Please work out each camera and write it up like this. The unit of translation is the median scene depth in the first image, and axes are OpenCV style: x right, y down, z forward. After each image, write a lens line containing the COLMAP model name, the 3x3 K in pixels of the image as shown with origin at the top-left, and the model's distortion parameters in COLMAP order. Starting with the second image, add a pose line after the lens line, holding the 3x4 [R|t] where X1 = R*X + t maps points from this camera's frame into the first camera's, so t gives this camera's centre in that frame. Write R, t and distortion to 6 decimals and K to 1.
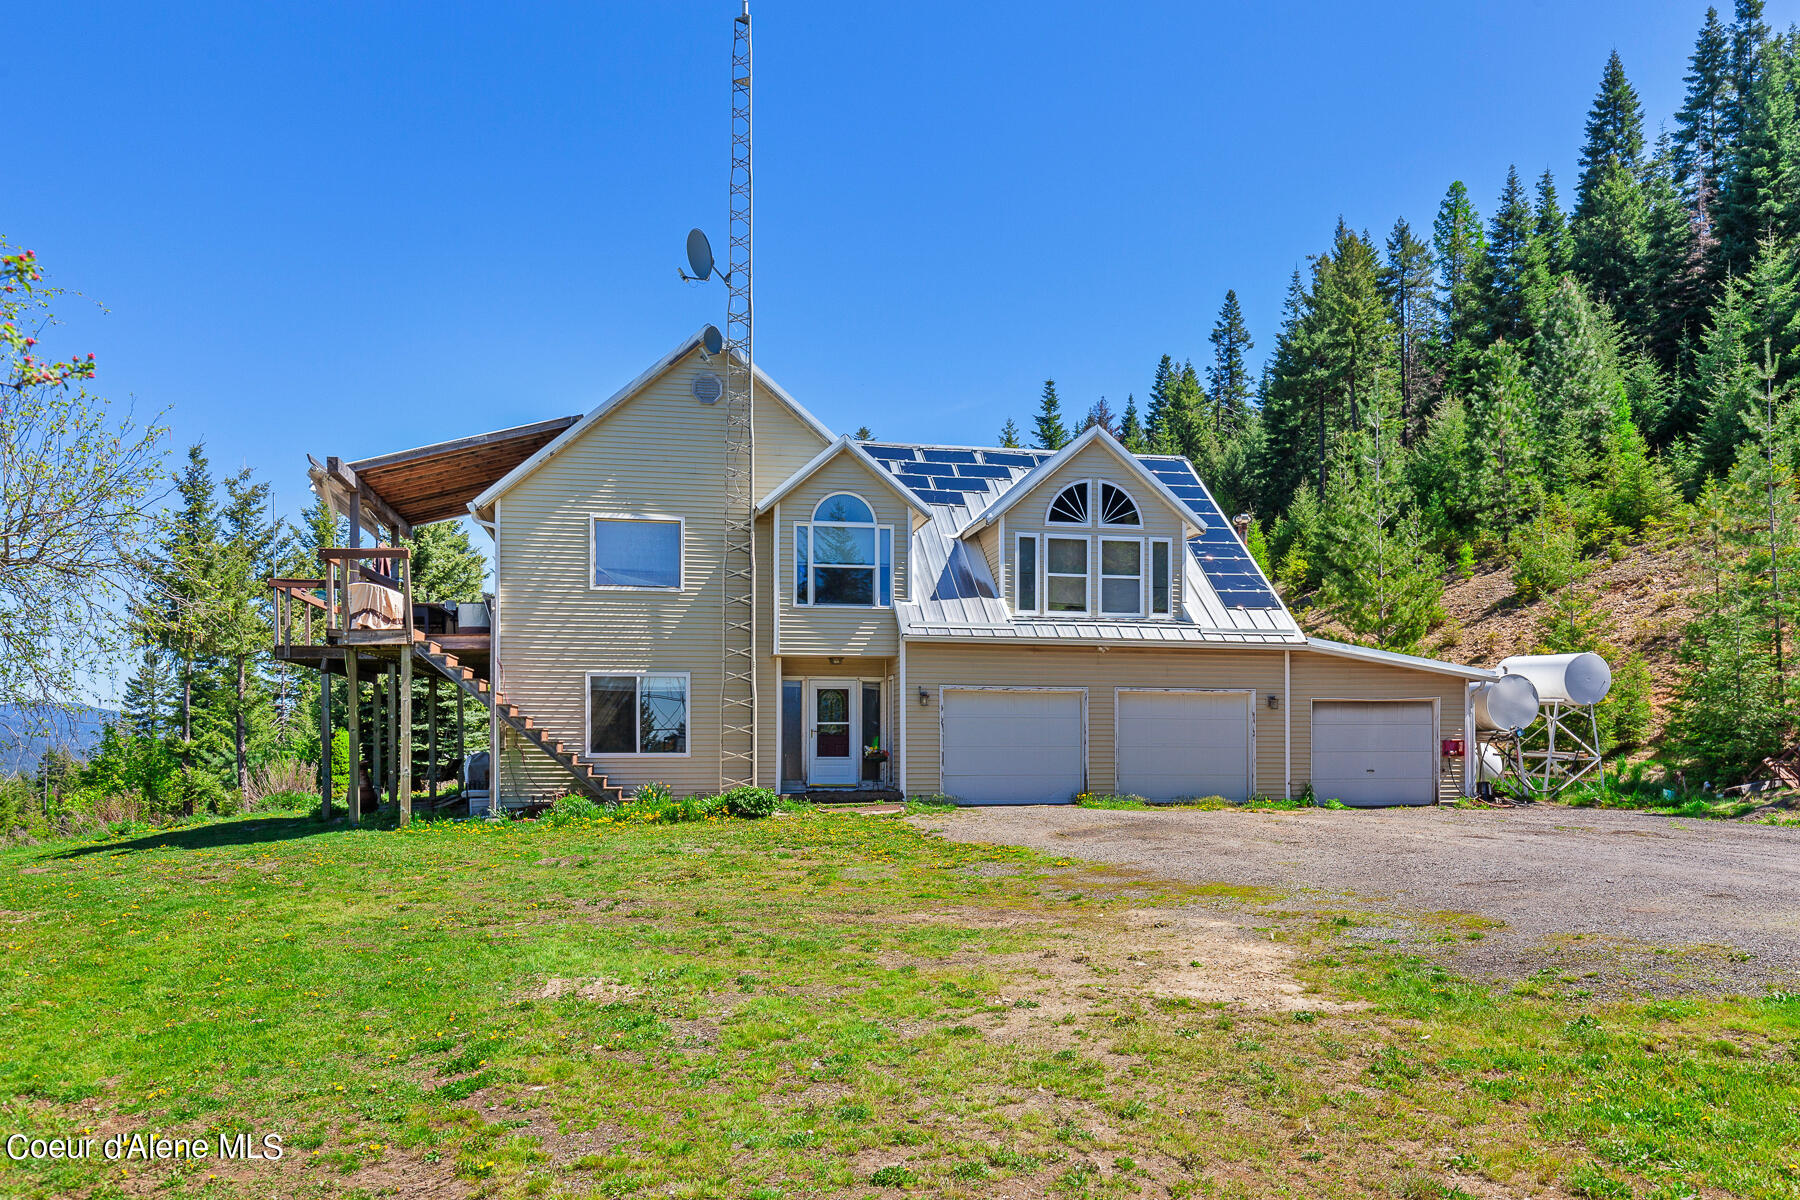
lens RADIAL K [[1278.4, 0, 902.1], [0, 1278.4, 734.6], [0, 0, 1]] dist [0.000006, -0.000980]
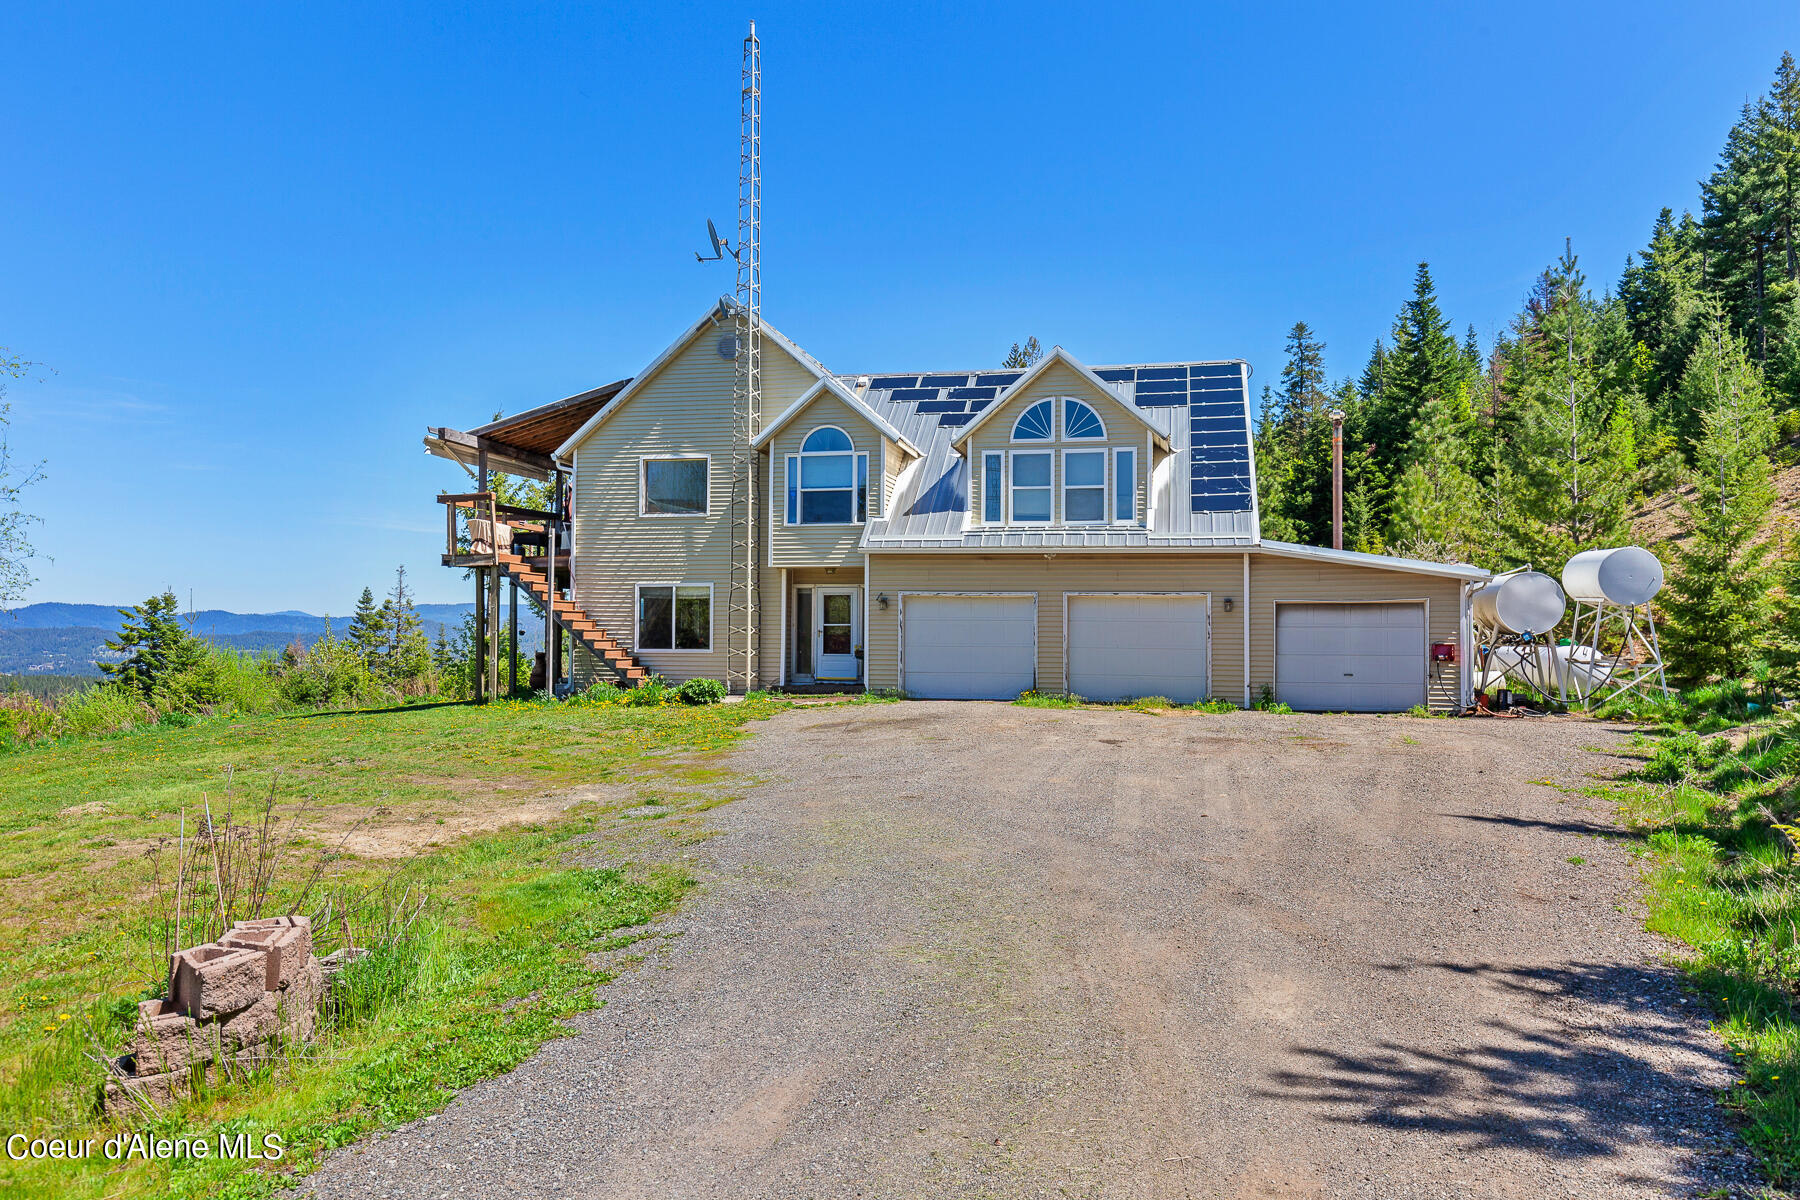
lens RADIAL K [[1215.0, 0, 900.6], [0, 1215.0, 597.8], [0, 0, 1]] dist [-0.000882, 0.000487]
pose [[0.914831, -0.006381, -0.403785, 0.445465], [-0.002767, 0.999753, -0.022069, -0.009165], [0.403826, 0.021307, 0.914587, 0.021977]]
